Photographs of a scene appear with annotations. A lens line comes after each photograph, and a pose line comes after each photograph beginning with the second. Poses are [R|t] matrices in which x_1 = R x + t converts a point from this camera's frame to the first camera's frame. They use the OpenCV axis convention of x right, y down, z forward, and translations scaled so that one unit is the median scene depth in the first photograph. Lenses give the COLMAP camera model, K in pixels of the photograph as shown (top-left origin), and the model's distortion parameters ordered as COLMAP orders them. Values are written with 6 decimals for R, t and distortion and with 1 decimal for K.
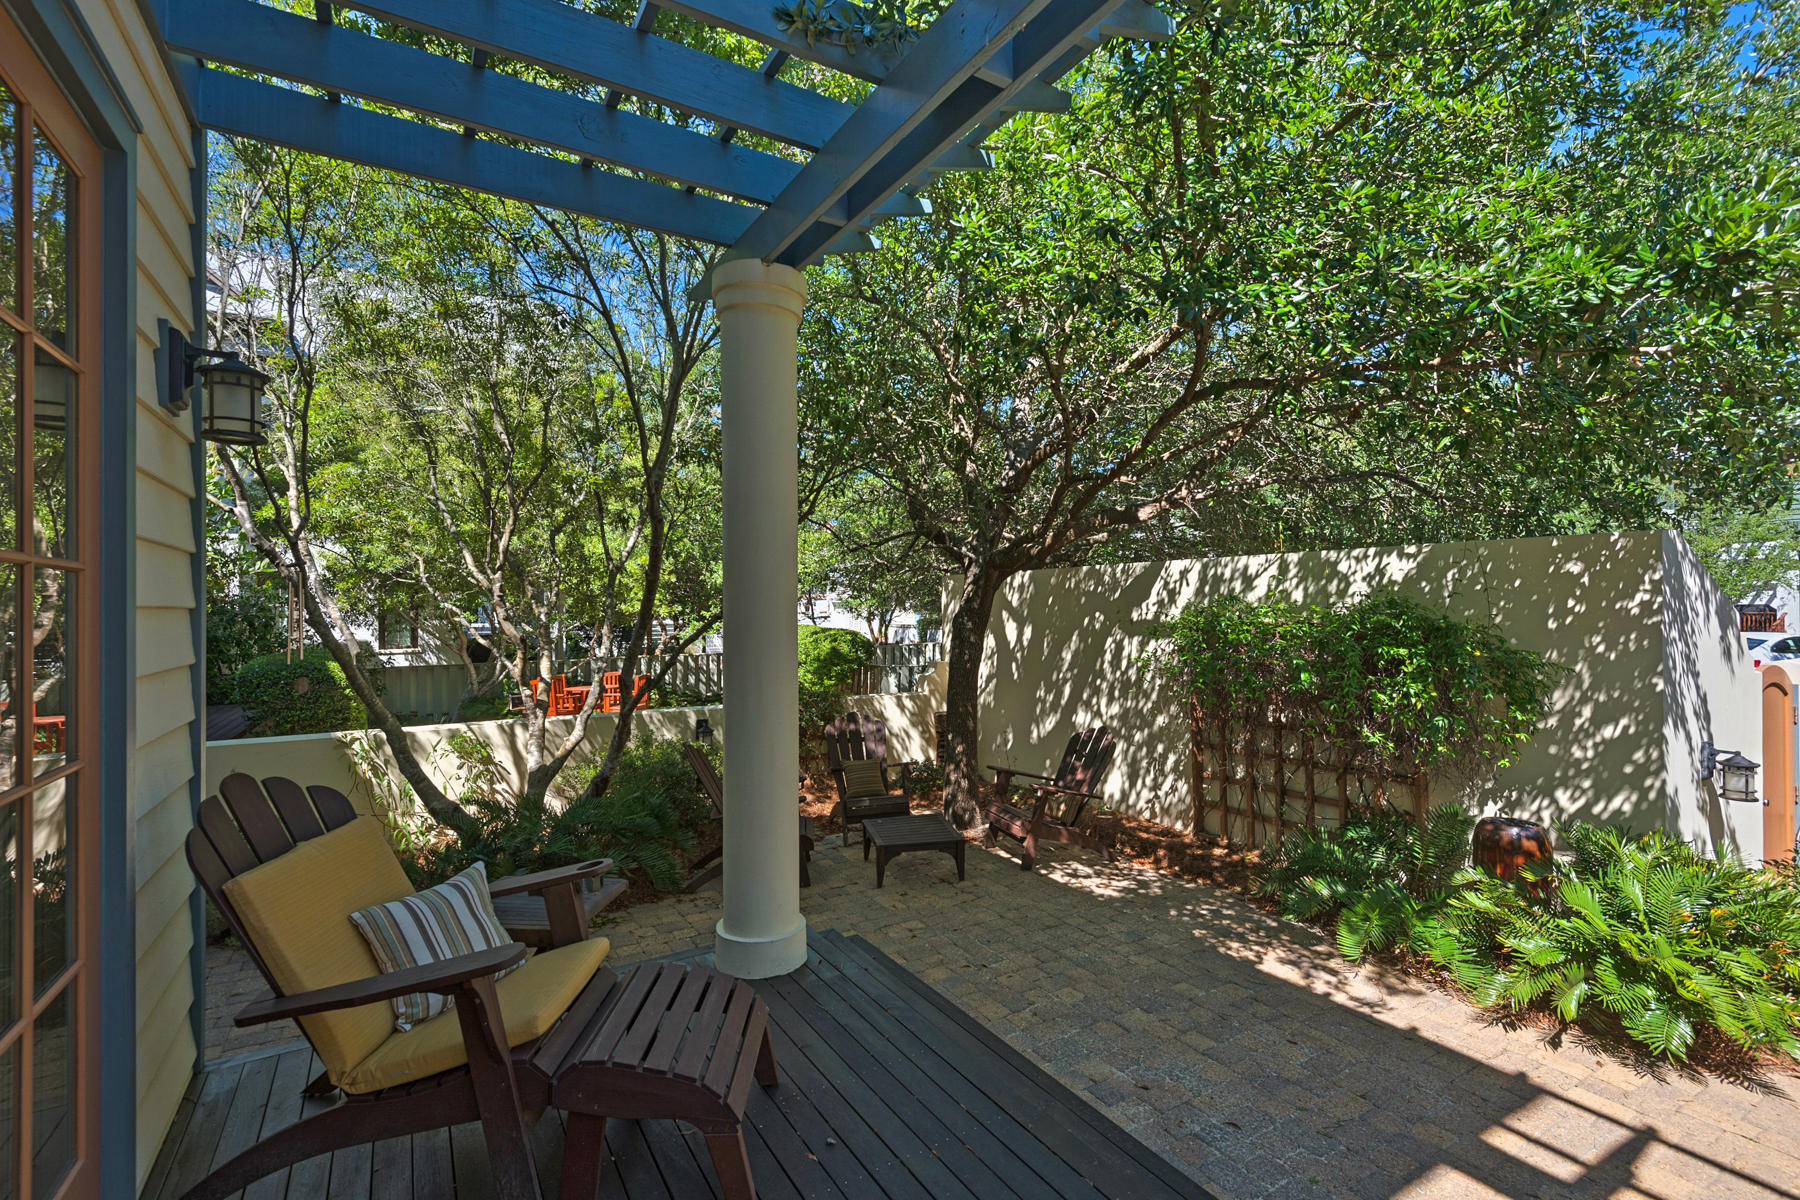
lens RADIAL K [[815.0, 0, 900.9], [0, 815.0, 591.0], [0, 0, 1]] dist [0.003794, 0.000112]
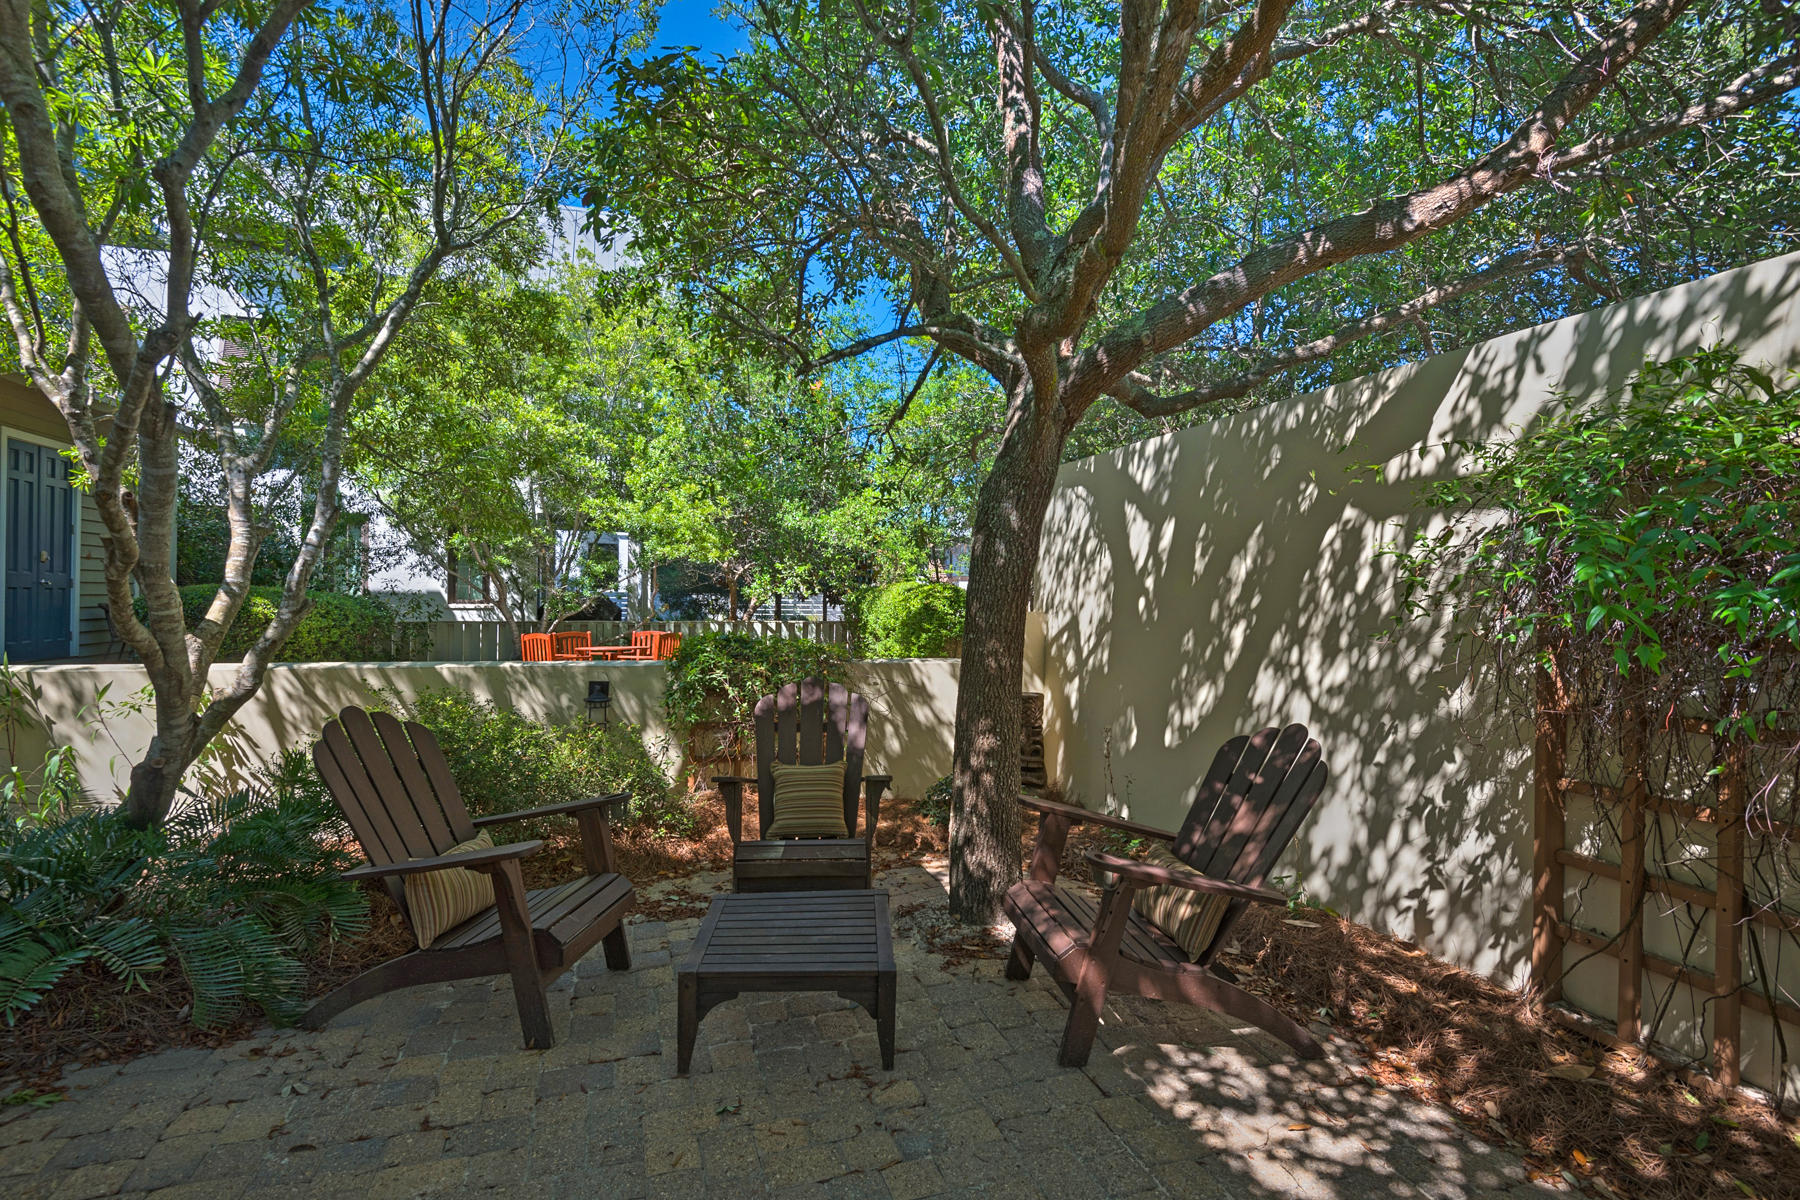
lens RADIAL K [[872.4, 0, 892.8], [0, 872.4, 605.3], [0, 0, 1]] dist [-0.003273, -0.002084]
pose [[0.975656, 0.011052, -0.219028, 0.123521], [-0.001518, 0.999046, 0.043651, 0.085696], [0.219302, -0.042256, 0.974742, 0.465866]]
